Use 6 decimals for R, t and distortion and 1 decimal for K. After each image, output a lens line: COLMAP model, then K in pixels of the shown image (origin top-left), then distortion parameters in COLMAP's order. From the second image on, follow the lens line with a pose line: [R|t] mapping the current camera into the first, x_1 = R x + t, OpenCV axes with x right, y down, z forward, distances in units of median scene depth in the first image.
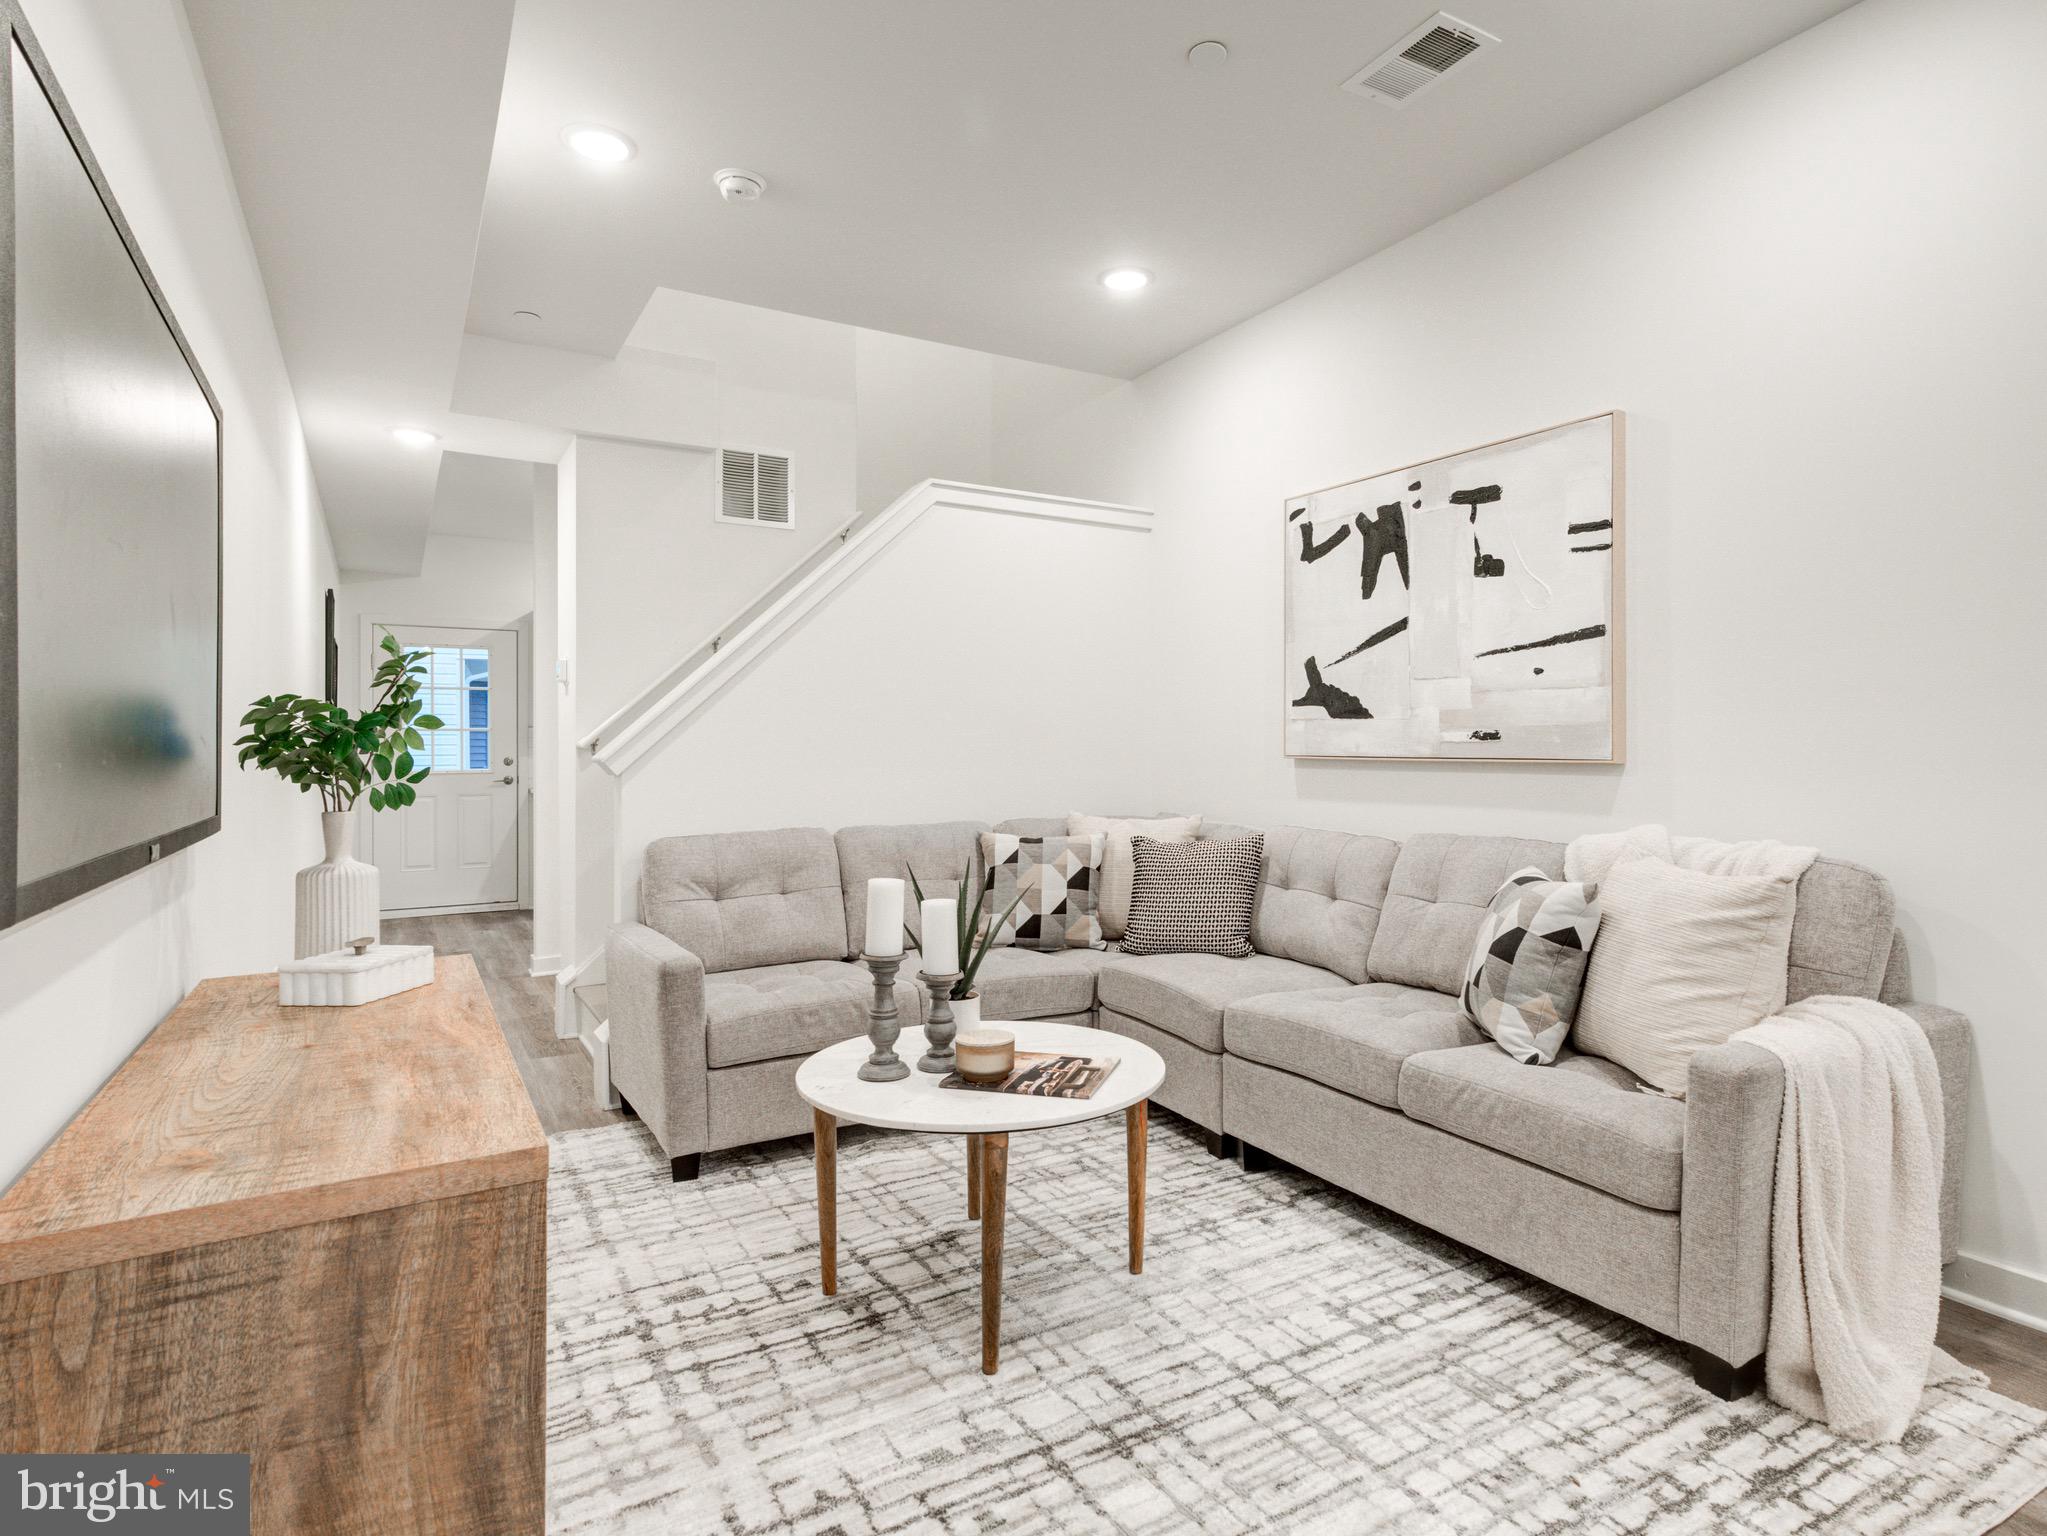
lens RADIAL K [[1021.9, 0, 1019.3], [0, 1021.9, 711.8], [0, 0, 1]] dist [-0.000112, 0.000171]
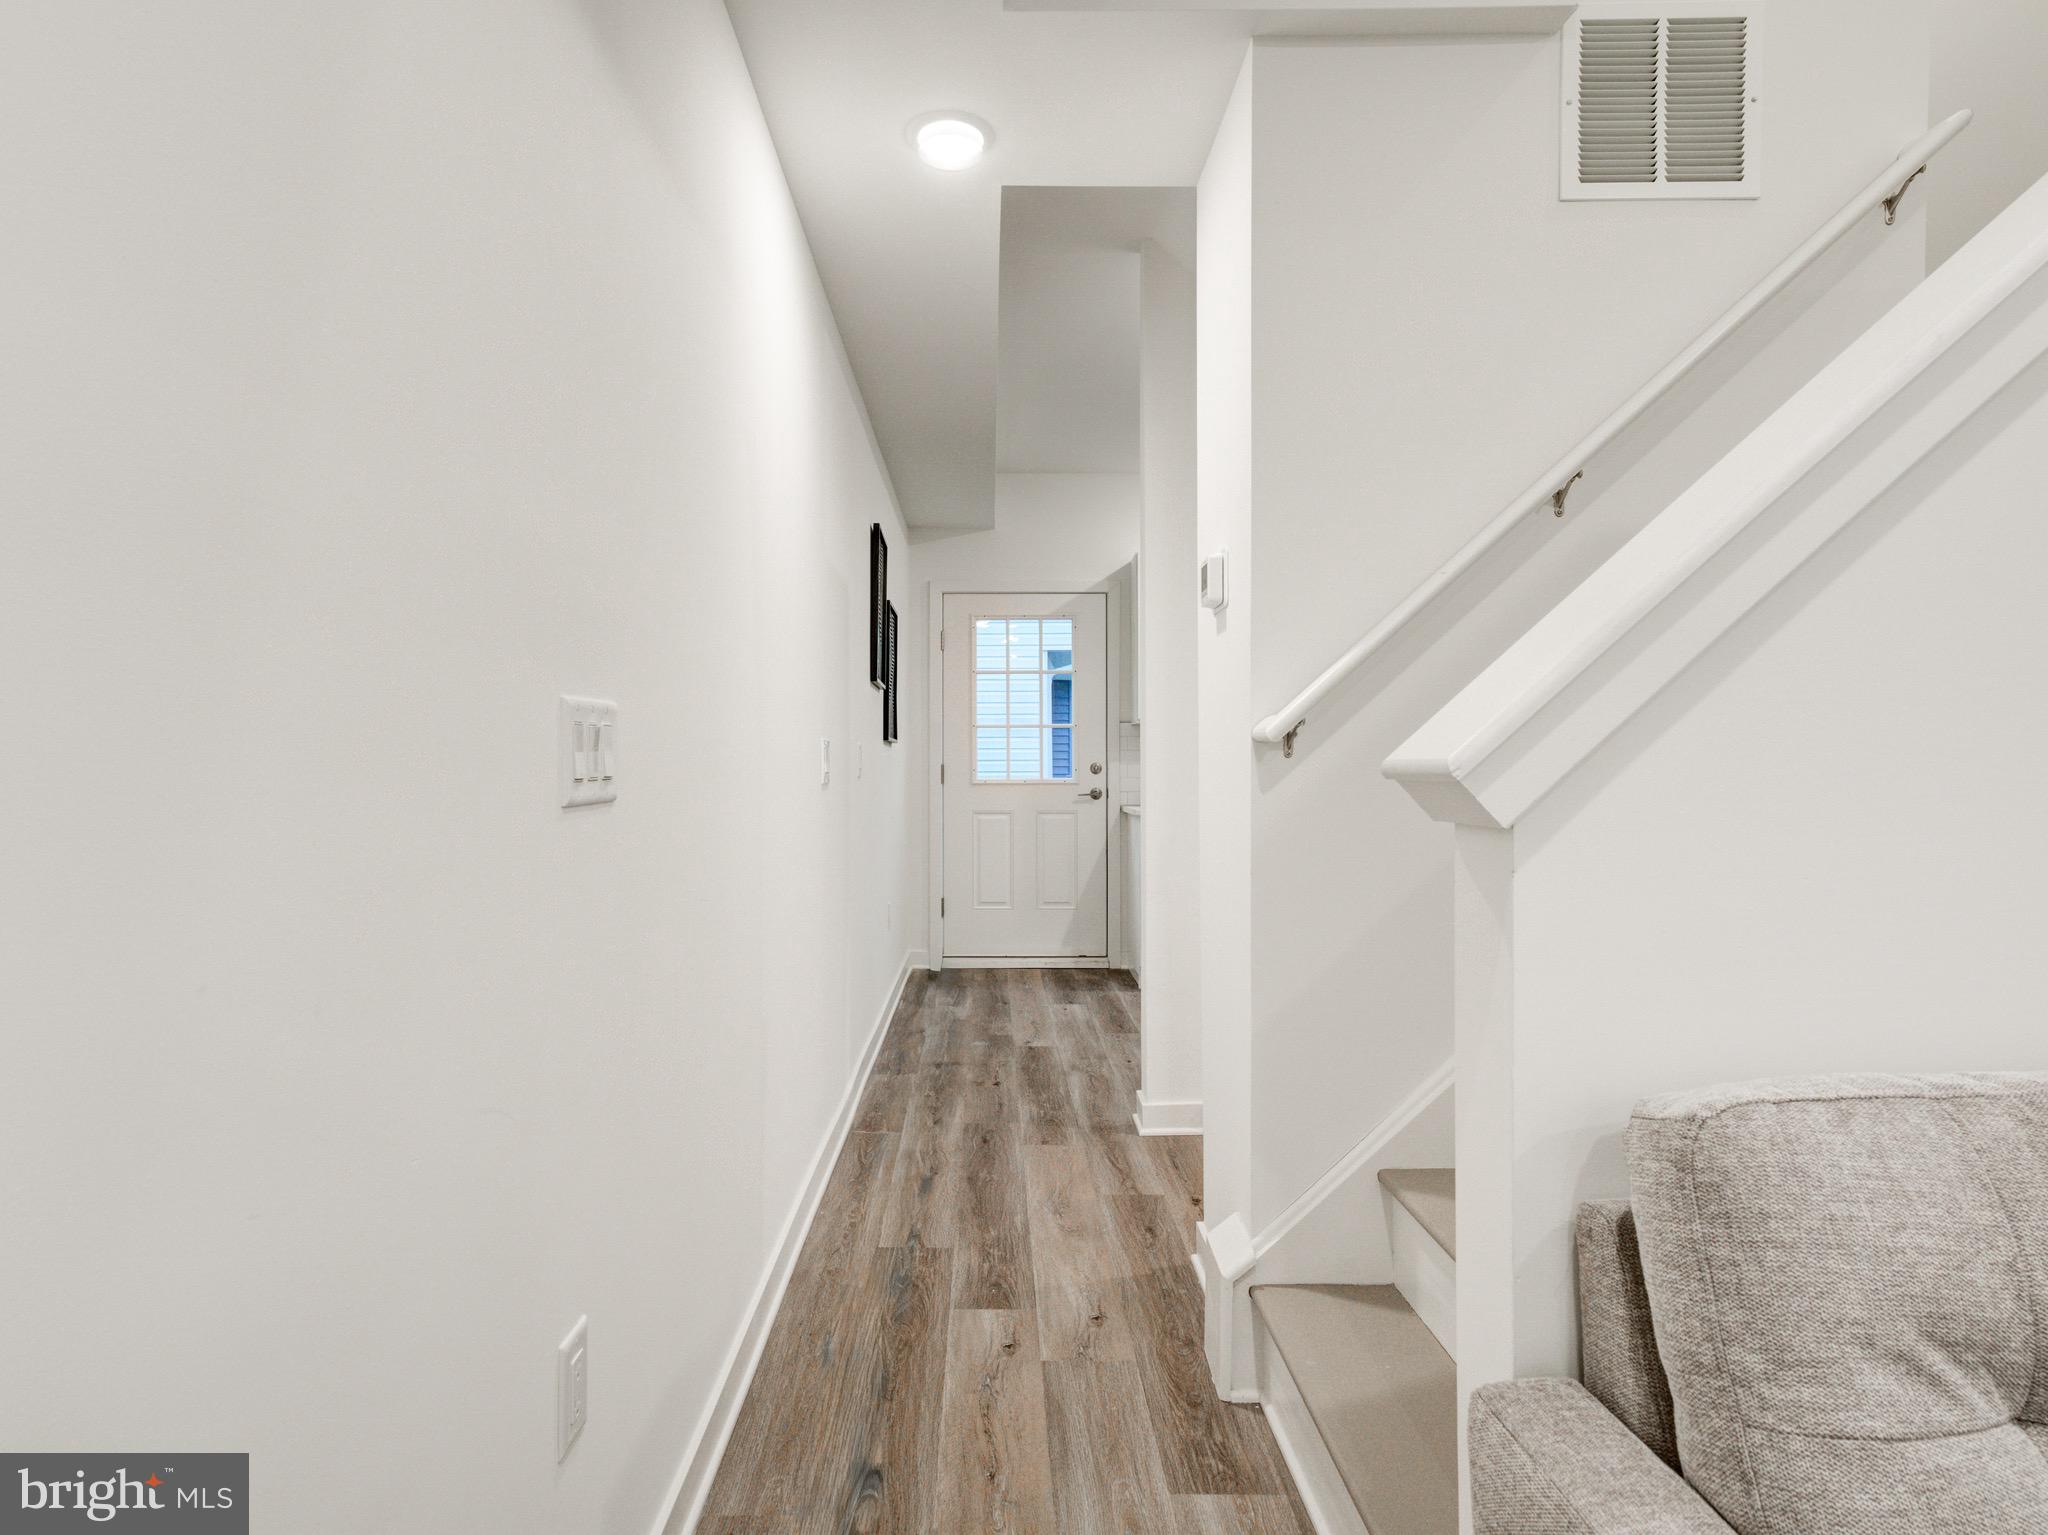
lens RADIAL K [[1076.4, 0, 1024.0], [0, 1076.4, 767.5], [0, 0, 1]] dist [0.003200, 0.000670]
pose [[0.866598, 0.018352, -0.498669, -0.257421], [0.002820, 0.999127, 0.041672, 0.024706], [0.498999, -0.037519, 0.865790, 0.490751]]
